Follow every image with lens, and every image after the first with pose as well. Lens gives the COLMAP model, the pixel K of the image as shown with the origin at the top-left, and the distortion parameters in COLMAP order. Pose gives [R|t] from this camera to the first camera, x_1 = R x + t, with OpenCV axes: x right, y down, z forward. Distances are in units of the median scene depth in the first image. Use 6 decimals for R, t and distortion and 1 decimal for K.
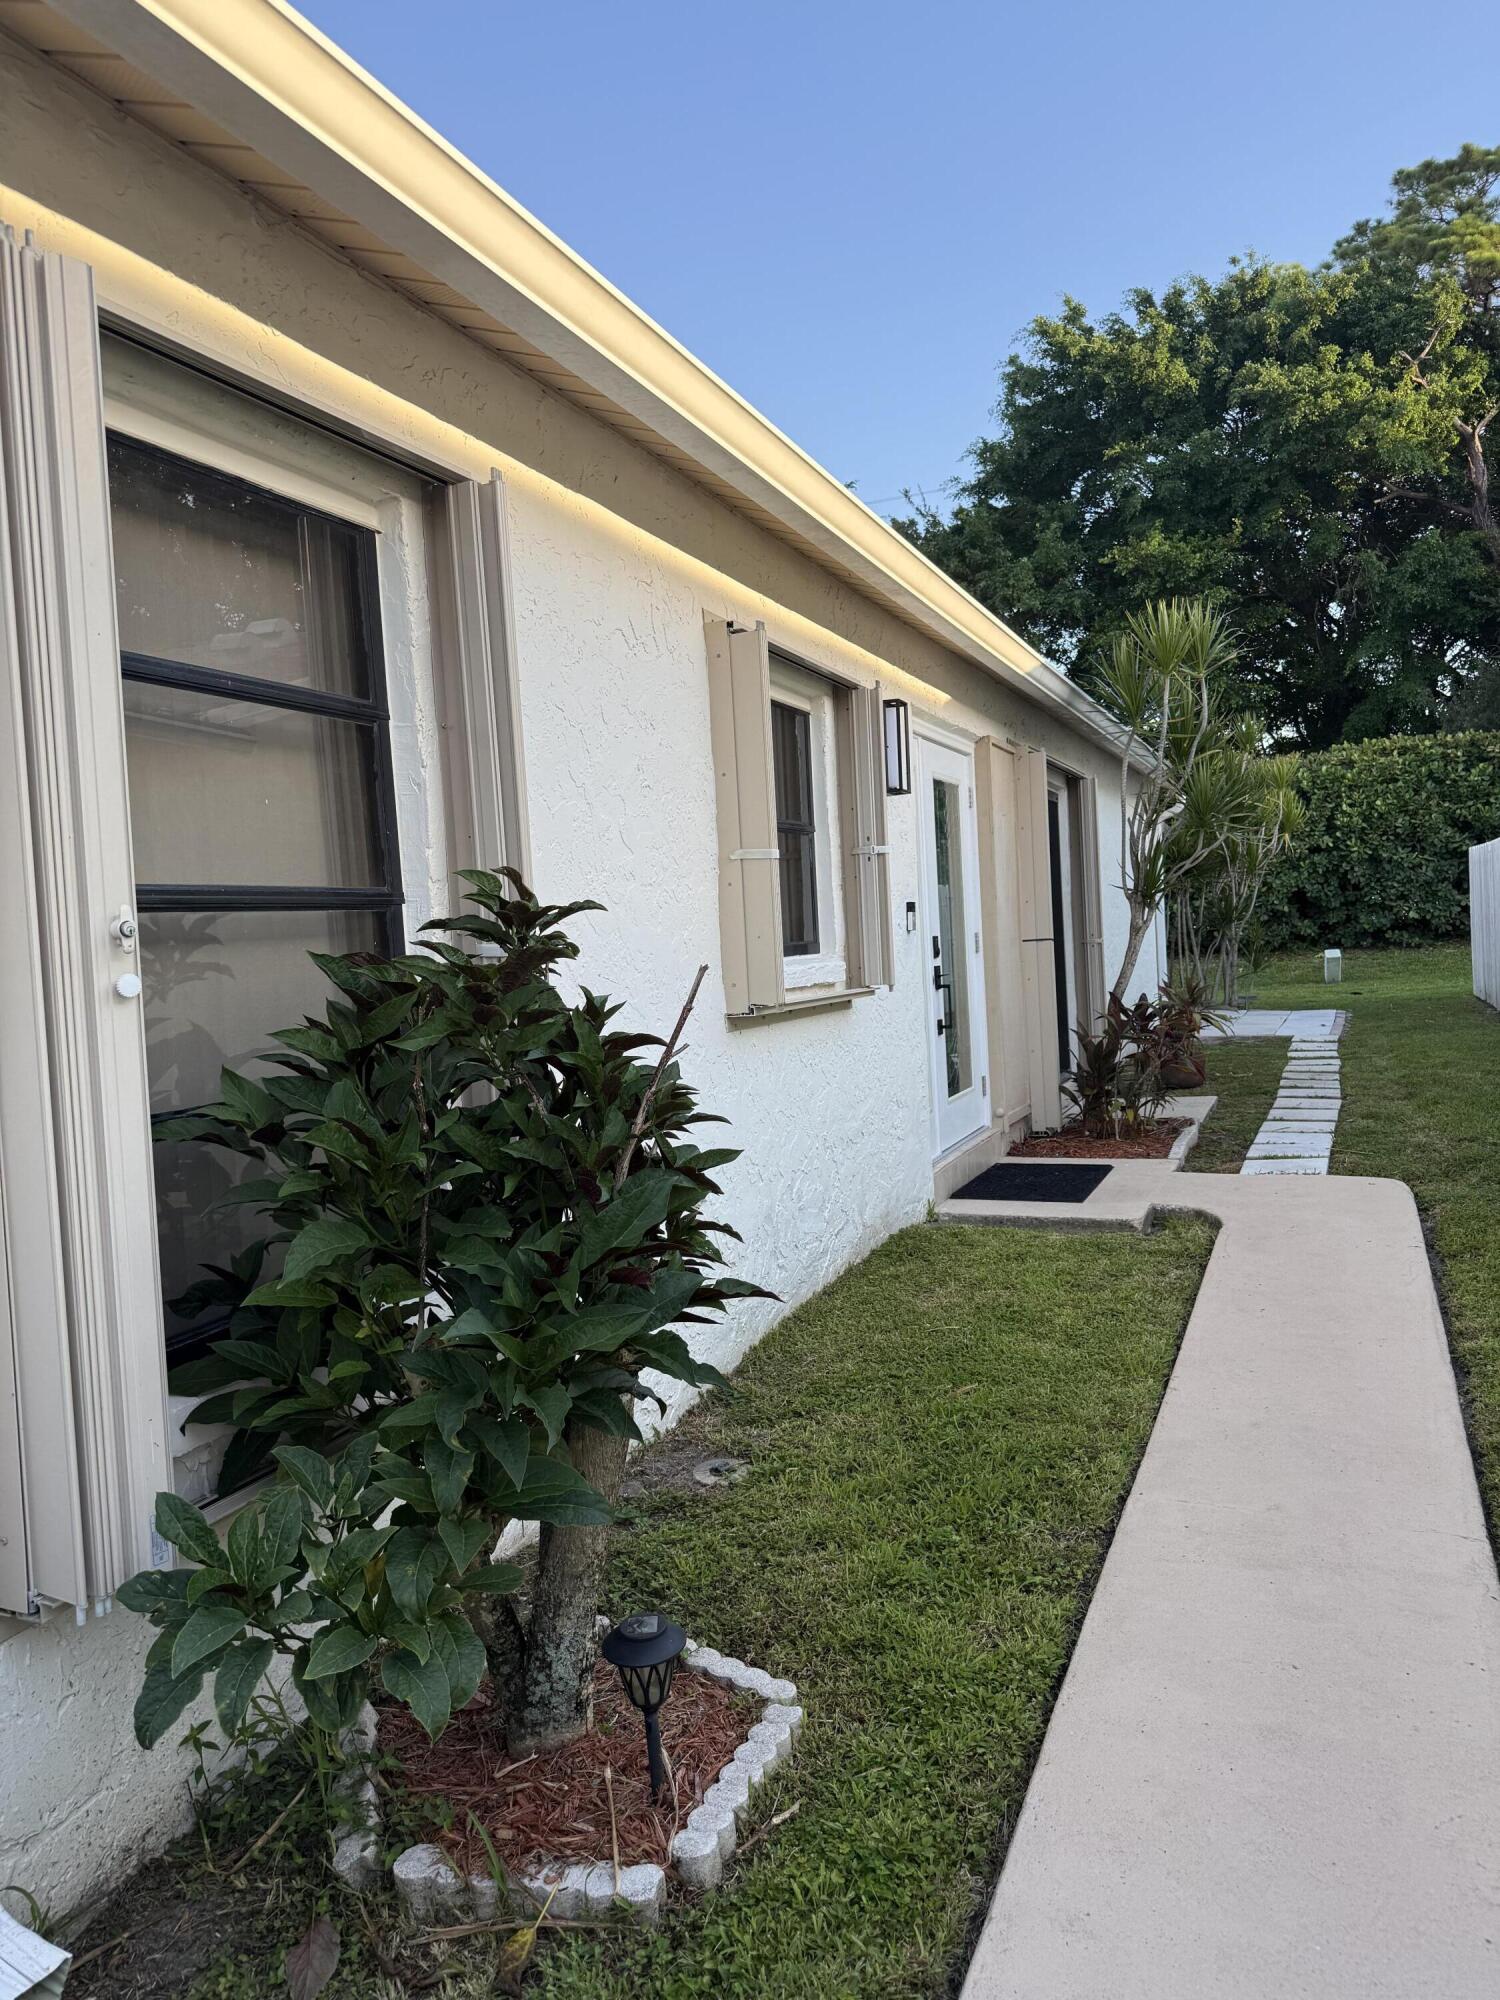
lens RADIAL K [[1415.5, 0, 750.0], [0, 1415.5, 1000.0], [0, 0, 1]] dist [0.024887, -0.037966]
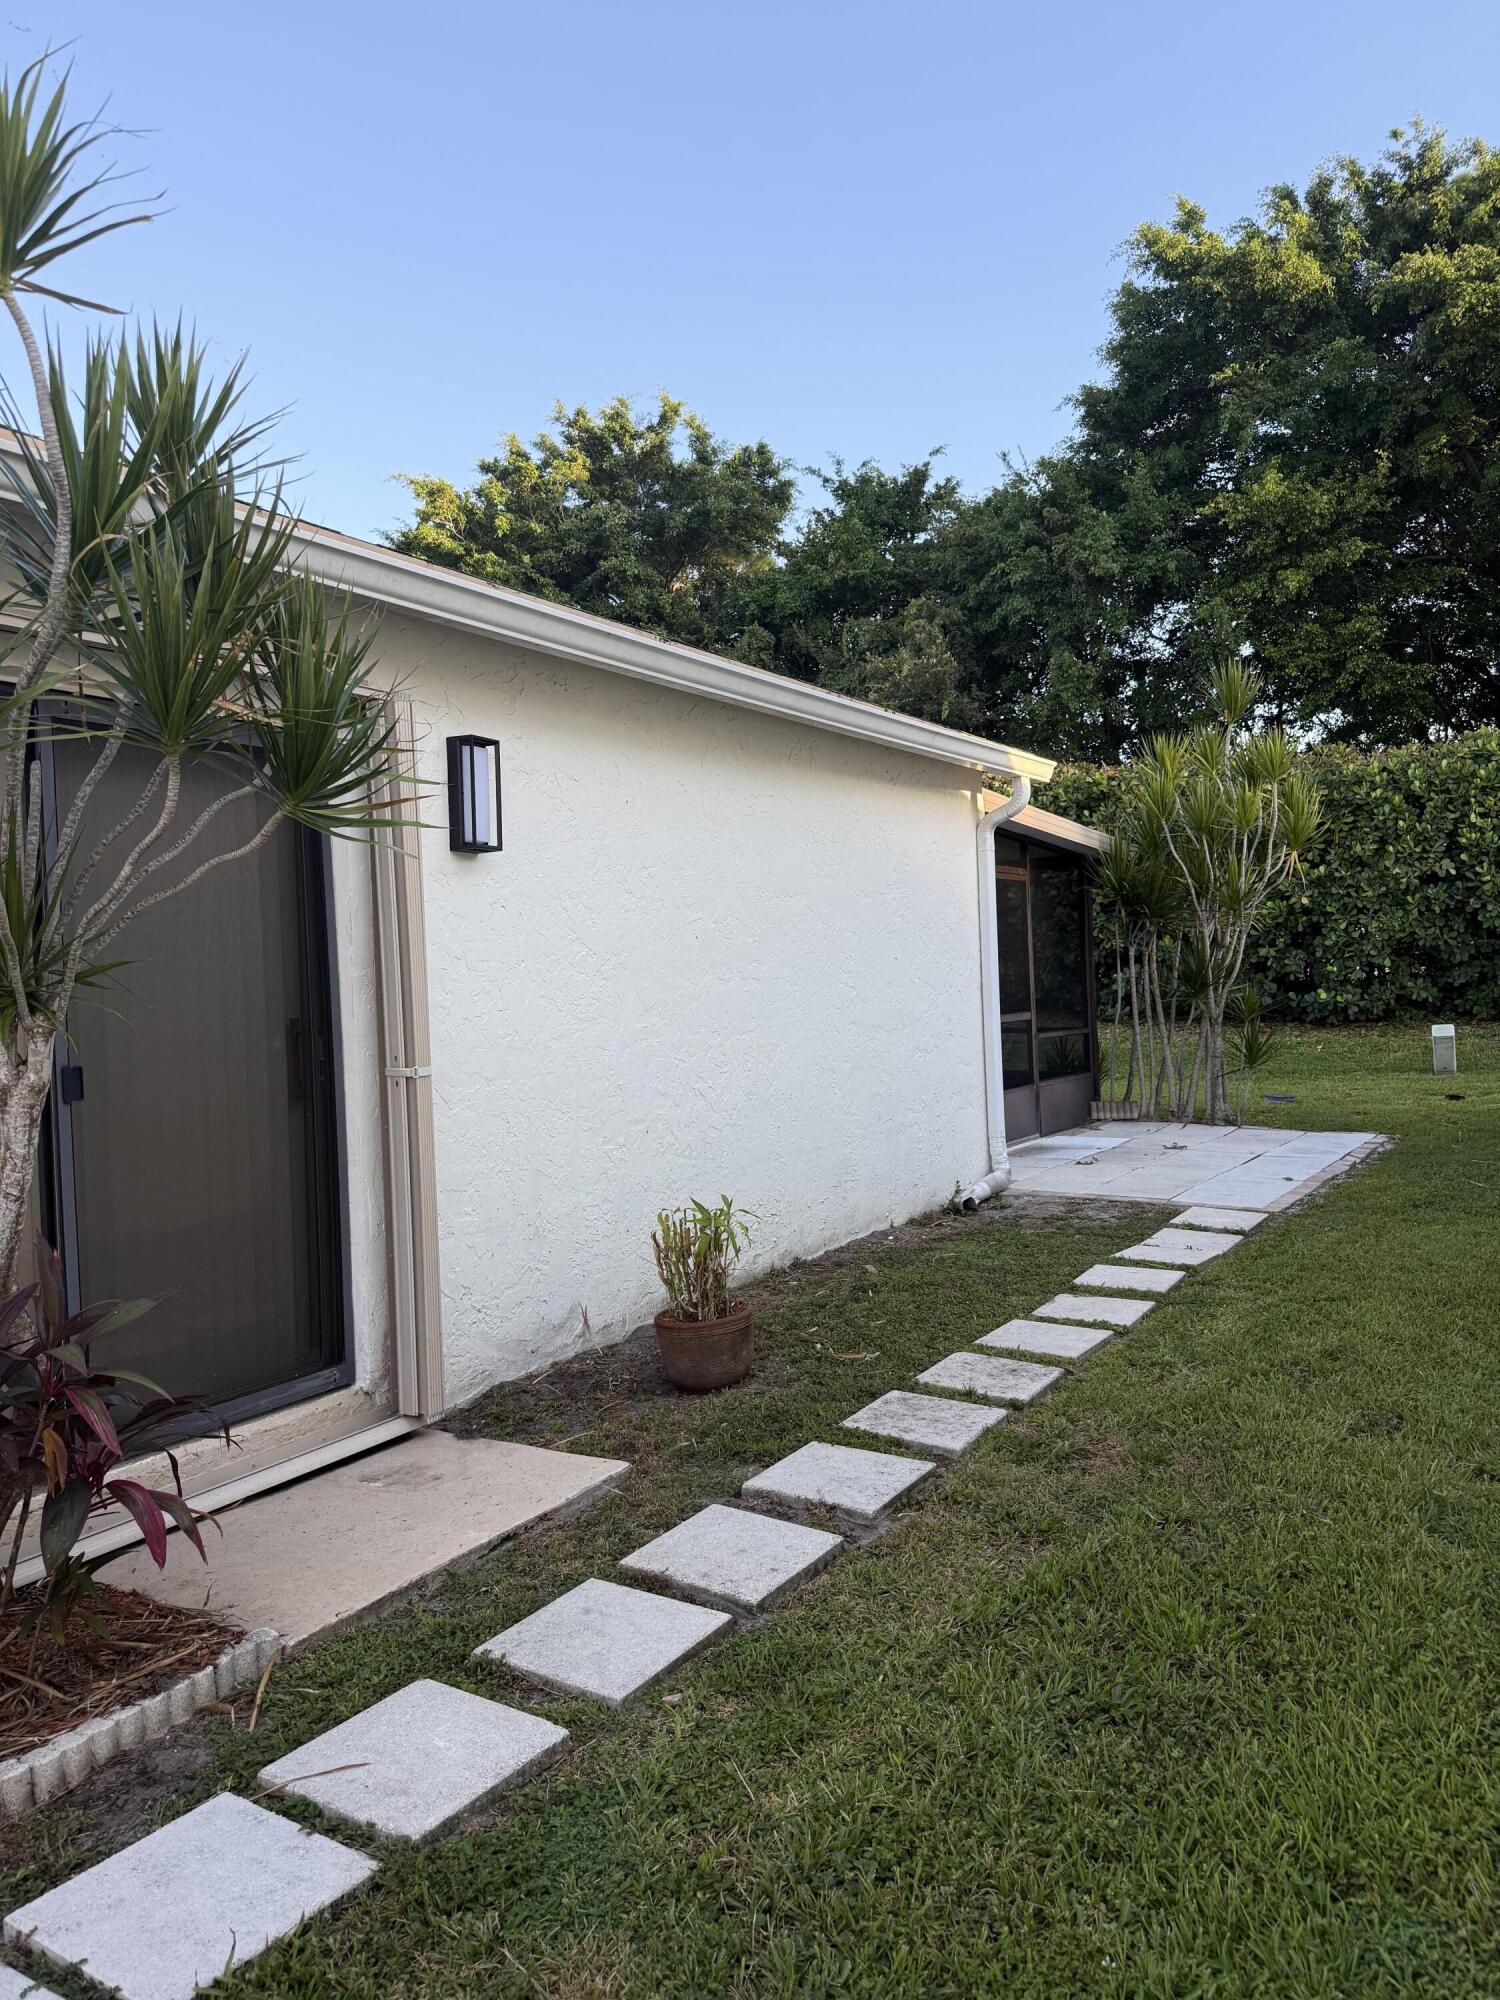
lens RADIAL K [[1401.7, 0, 750.0], [0, 1401.7, 1000.0], [0, 0, 1]] dist [-0.011120, 0.002373]
pose [[0.984872, 0.022042, -0.171875, 0.139581], [-0.025048, 0.999569, -0.015341, -0.020397], [0.171462, 0.019414, 0.984999, 0.198105]]
